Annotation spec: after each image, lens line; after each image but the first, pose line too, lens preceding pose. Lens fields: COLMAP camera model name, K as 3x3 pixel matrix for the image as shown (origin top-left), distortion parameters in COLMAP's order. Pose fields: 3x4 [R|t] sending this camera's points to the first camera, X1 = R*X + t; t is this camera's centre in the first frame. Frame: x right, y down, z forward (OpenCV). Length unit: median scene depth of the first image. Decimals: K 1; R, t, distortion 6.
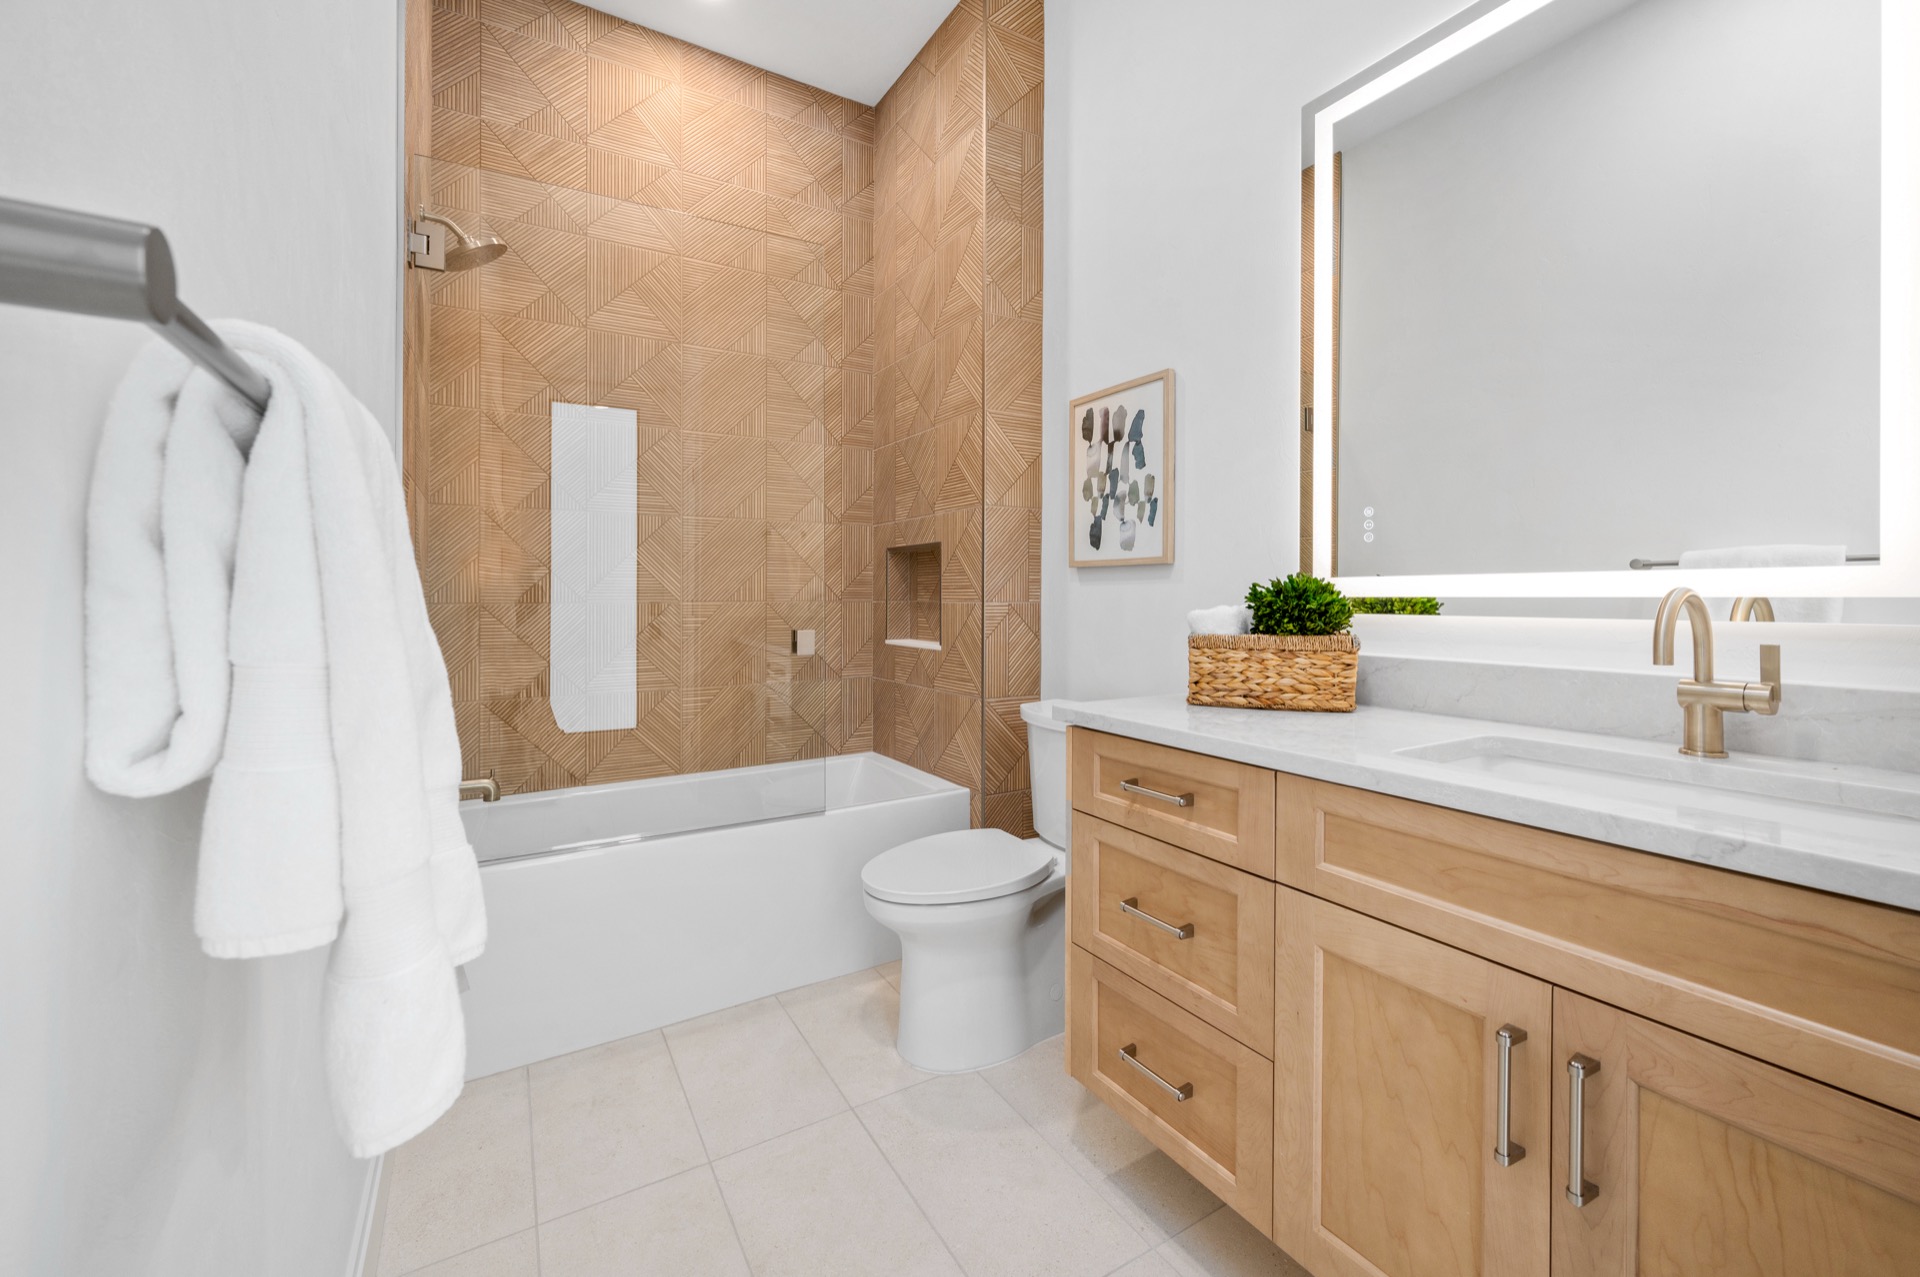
lens RADIAL K [[773.1, 0, 962.0], [0, 773.1, 601.1], [0, 0, 1]] dist [-0.002397, -0.000021]
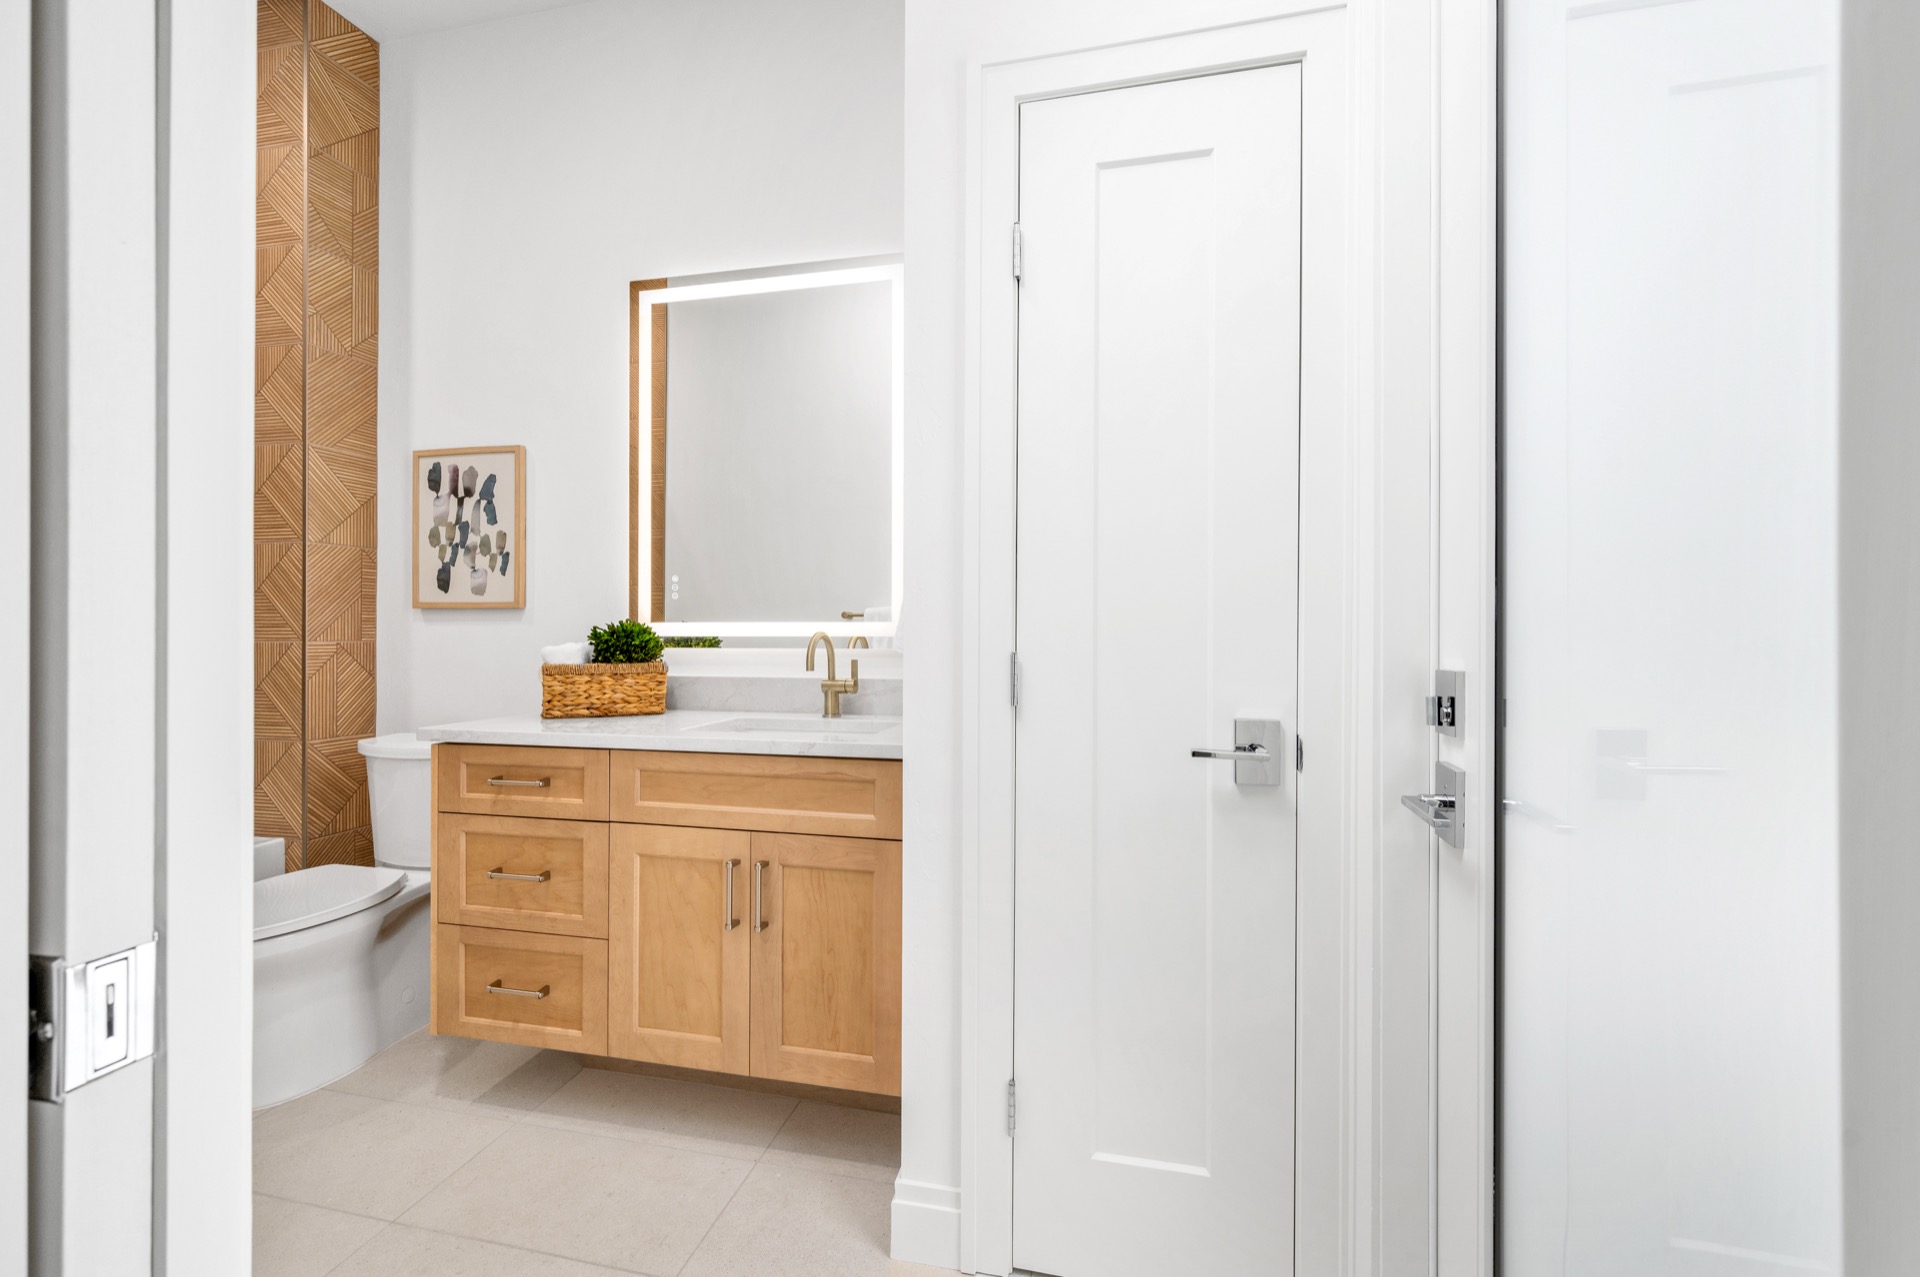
lens RADIAL K [[771.1, 0, 962.3], [0, 771.1, 634.6], [0, 0, 1]] dist [0.002196, 0.000106]
pose [[0.691791, 0.001508, 0.722096, -0.161100], [0.003318, 0.999981, -0.005266, 0.000908], [-0.722090, 0.006039, 0.691772, -0.422824]]
